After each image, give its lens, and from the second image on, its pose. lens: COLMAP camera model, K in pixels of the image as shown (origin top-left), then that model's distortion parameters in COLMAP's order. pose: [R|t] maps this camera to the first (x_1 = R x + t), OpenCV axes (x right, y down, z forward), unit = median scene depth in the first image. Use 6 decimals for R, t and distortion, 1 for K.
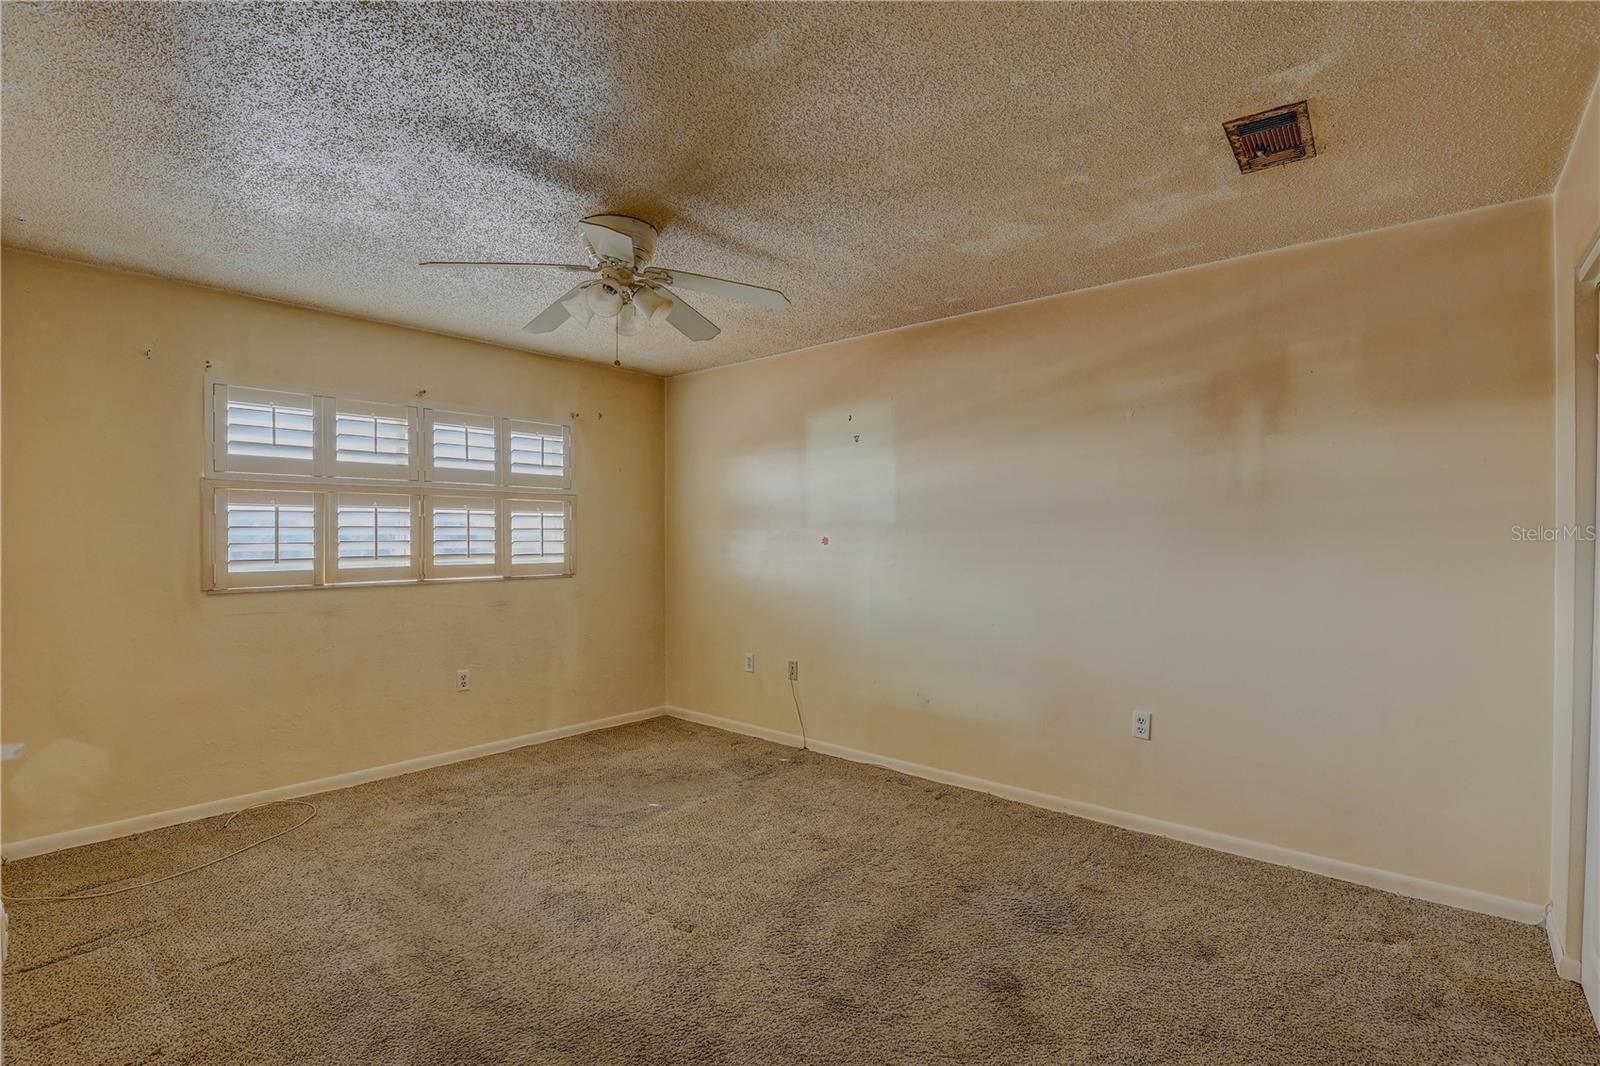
lens RADIAL K [[730.6, 0, 808.3], [0, 730.6, 539.1], [0, 0, 1]] dist [-0.039322, 0.009039]
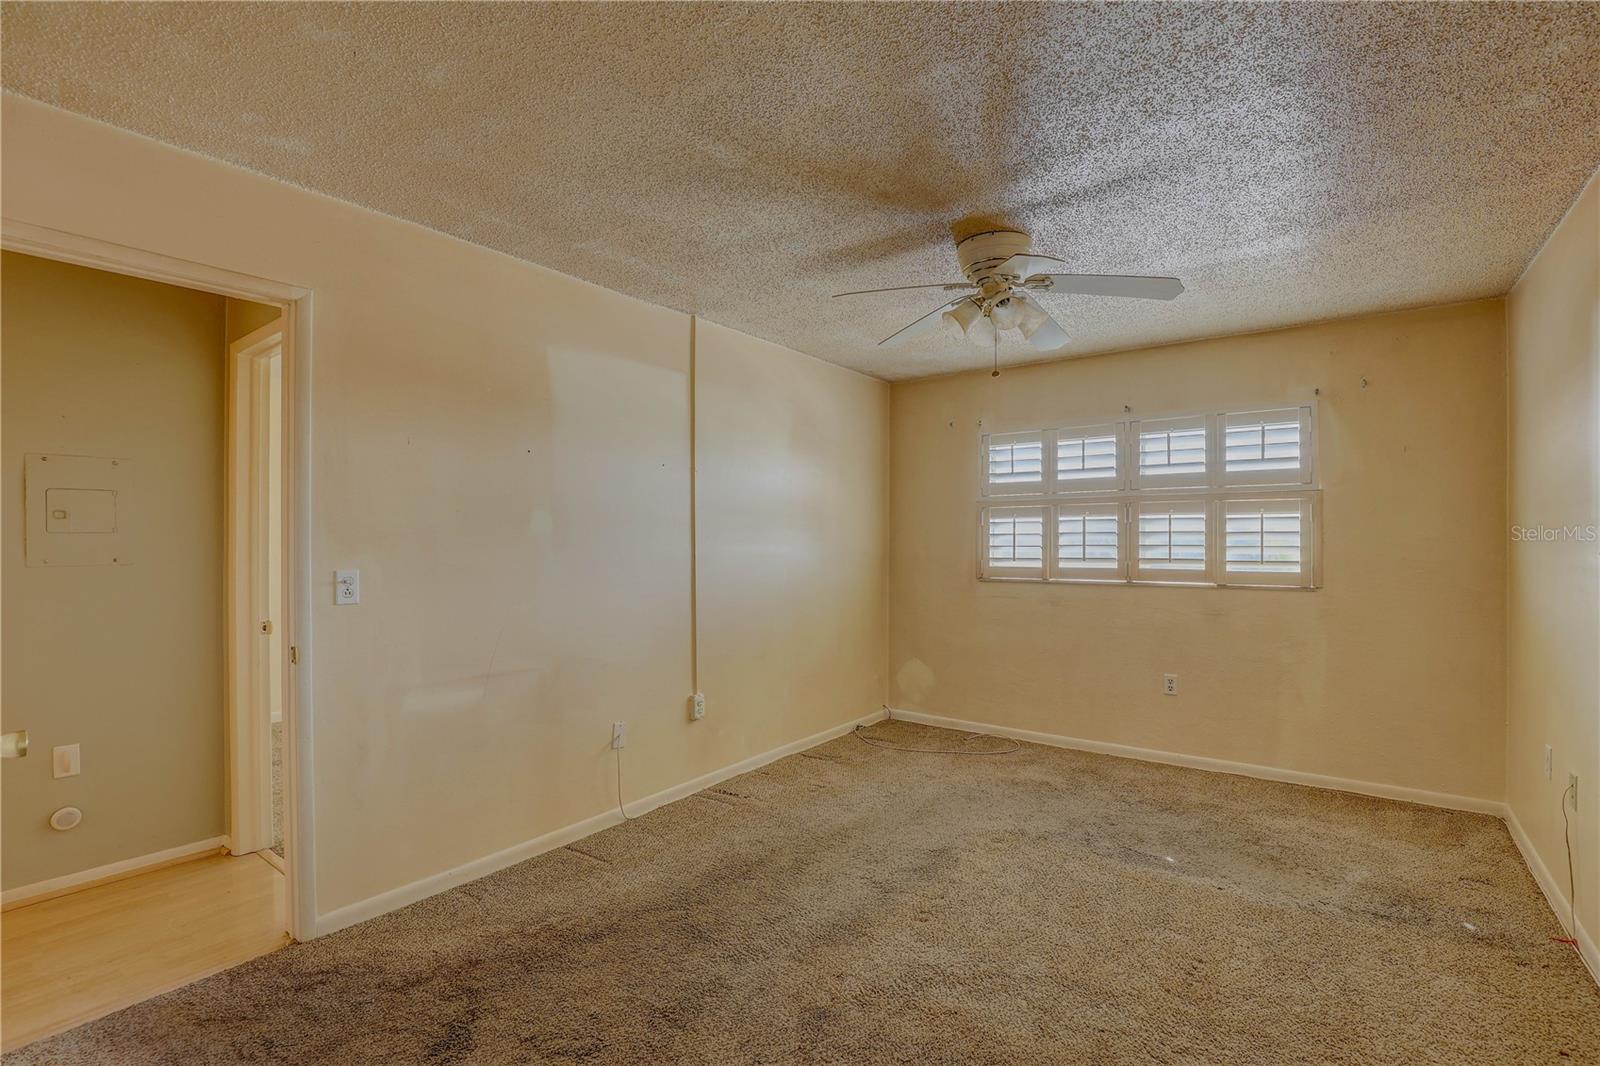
lens RADIAL K [[728.9, 0, 822.1], [0, 728.9, 542.7], [0, 0, 1]] dist [-0.032279, 0.000605]
pose [[0.076120, 0.000042, -0.997099, 0.518337], [-0.005207, 0.999986, -0.000356, 0.001393], [0.997085, 0.005219, 0.076119, 0.471505]]
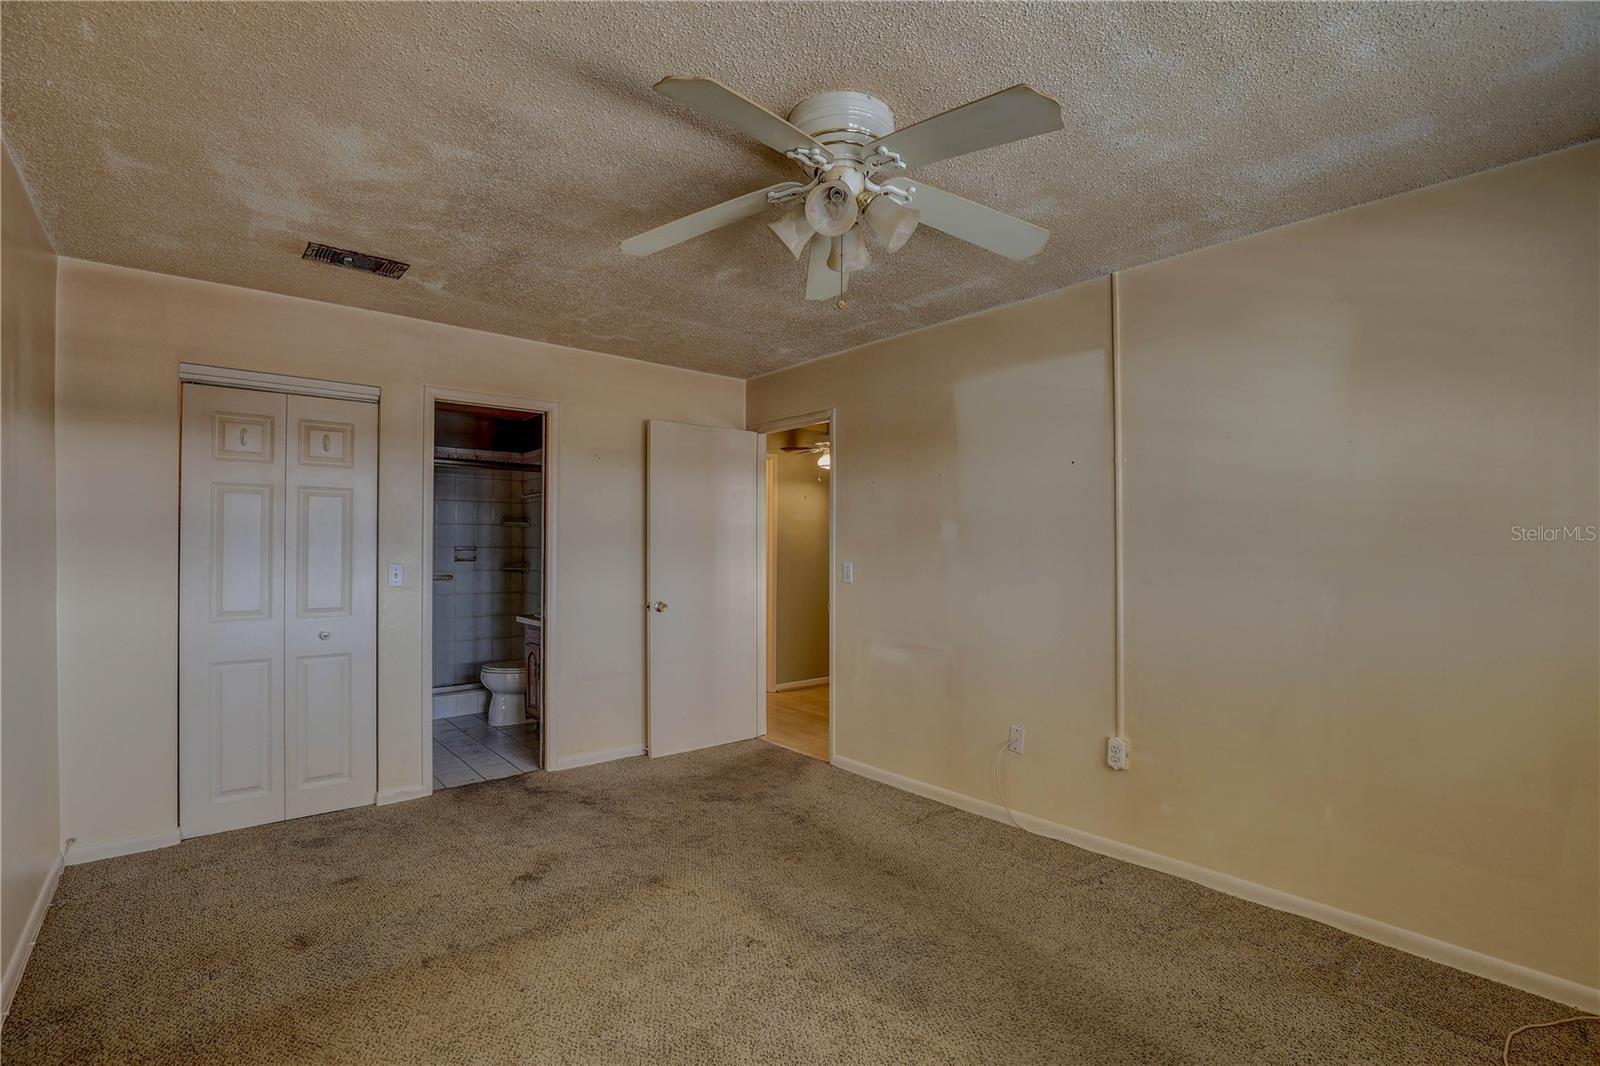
lens RADIAL K [[730.6, 0, 808.3], [0, 730.6, 539.1], [0, 0, 1]] dist [-0.039322, 0.009039]
pose [[-0.984754, -0.000291, 0.173955, -0.251752], [-0.001166, 0.999987, -0.004924, -0.004112], [-0.173951, -0.005051, -0.984741, 1.188230]]
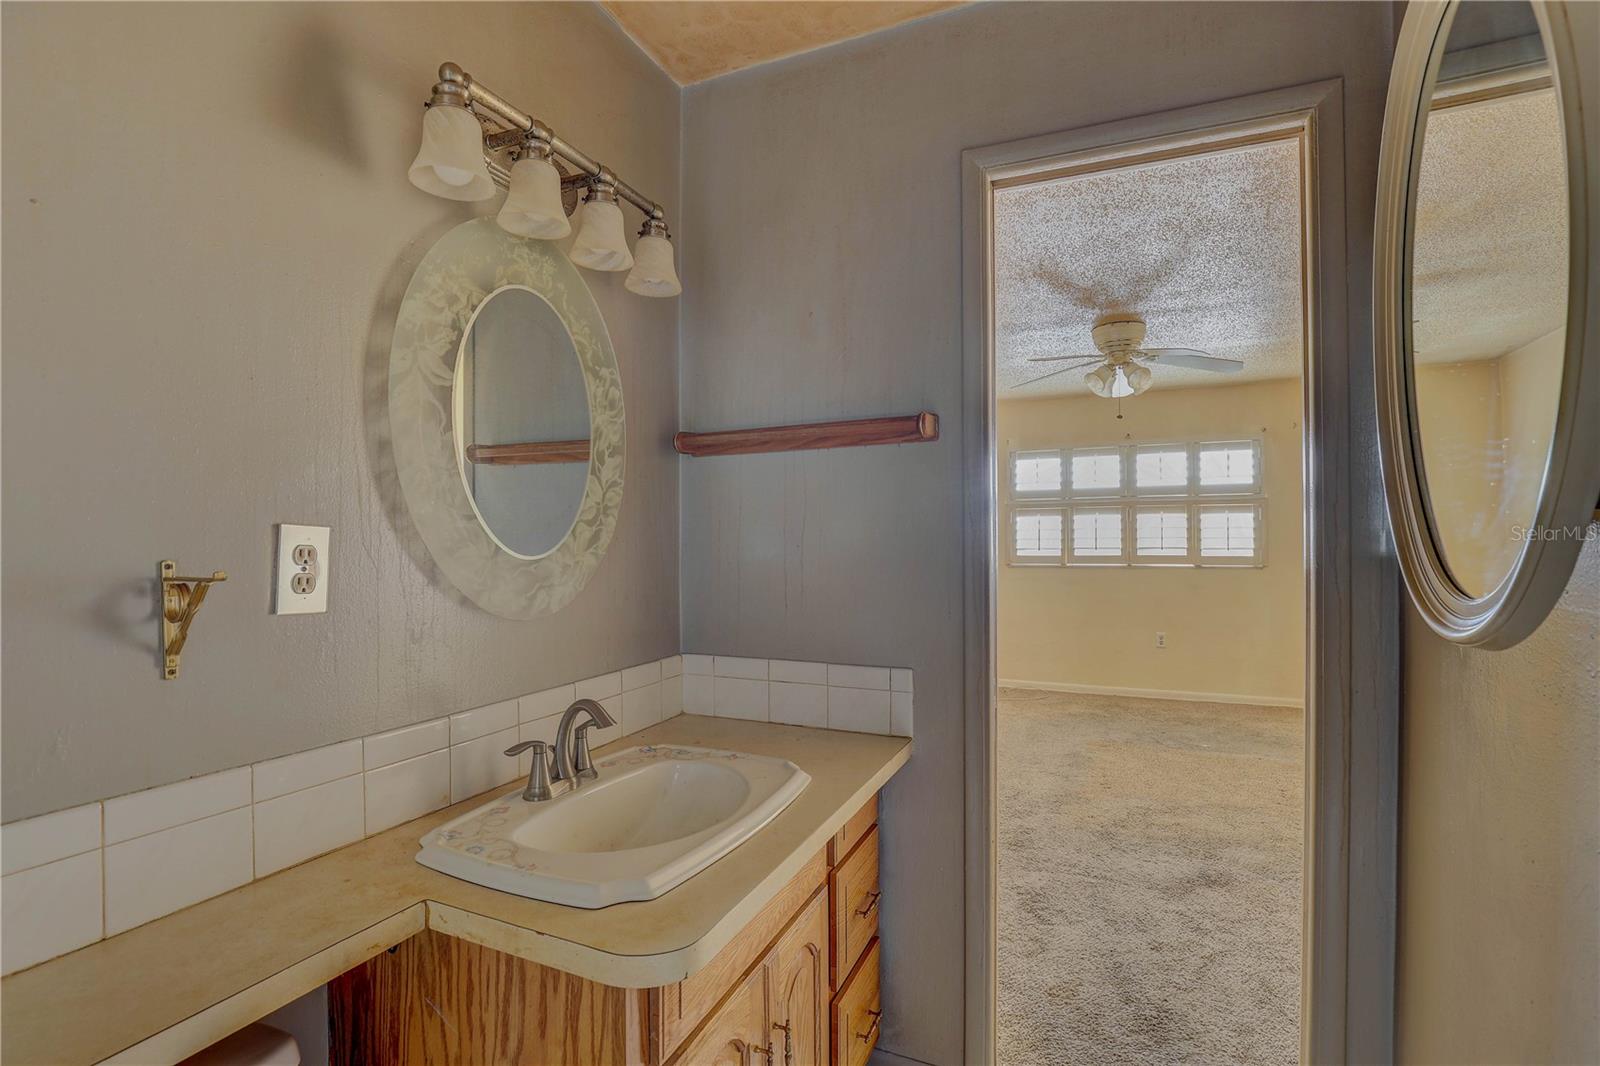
lens RADIAL K [[728.9, 0, 822.1], [0, 728.9, 542.7], [0, 0, 1]] dist [-0.032279, 0.000605]
pose [[0.300150, -0.000109, -0.953892, 0.677197], [0.000109, 1.000000, -0.000080, 0.012689], [0.953892, -0.000080, 0.300150, -0.021357]]
